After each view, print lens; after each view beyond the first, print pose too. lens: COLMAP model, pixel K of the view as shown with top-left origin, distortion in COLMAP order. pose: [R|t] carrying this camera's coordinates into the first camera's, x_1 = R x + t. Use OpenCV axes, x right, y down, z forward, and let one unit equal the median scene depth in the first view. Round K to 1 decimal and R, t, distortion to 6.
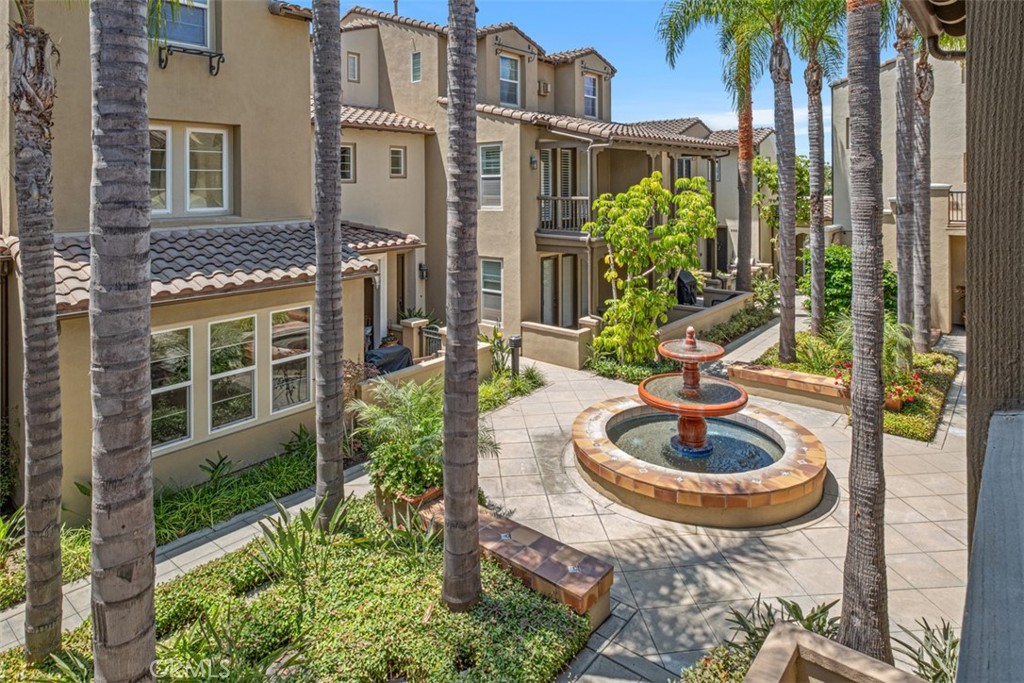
lens RADIAL K [[615.1, 0, 513.1], [0, 615.1, 199.6], [0, 0, 1]] dist [0.005739, 0.001886]
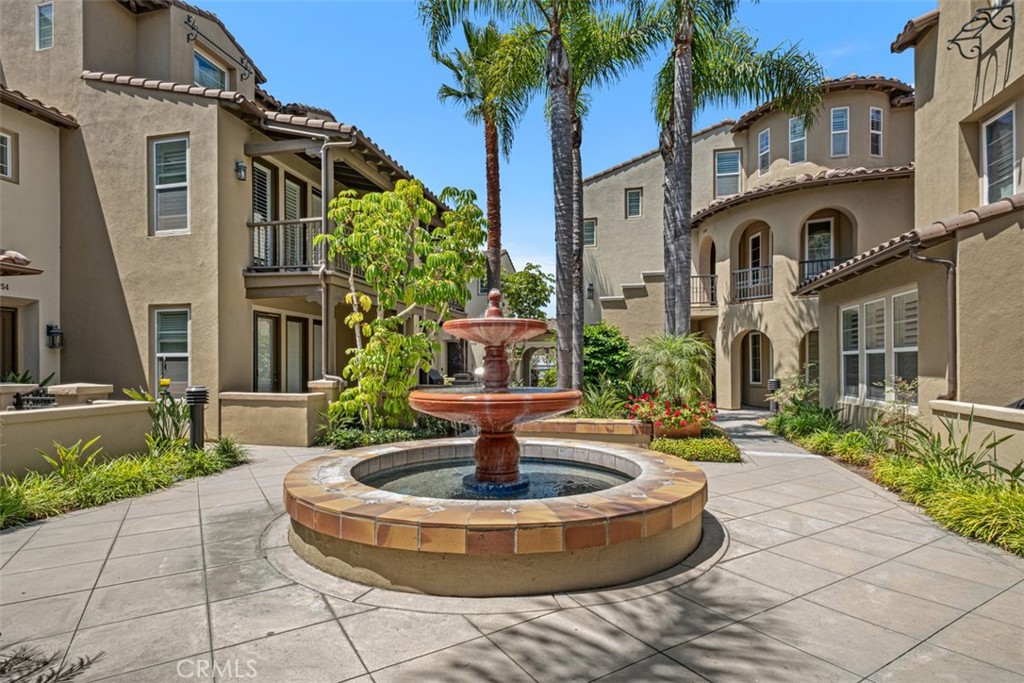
lens RADIAL K [[520.4, 0, 513.0], [0, 520.4, 373.5], [0, 0, 1]] dist [0.001966, -0.001141]
pose [[0.893146, 0.001884, 0.449763, 0.047749], [0.001175, 0.999978, -0.006523, 0.194496], [-0.449765, 0.006355, 0.893124, 0.352488]]
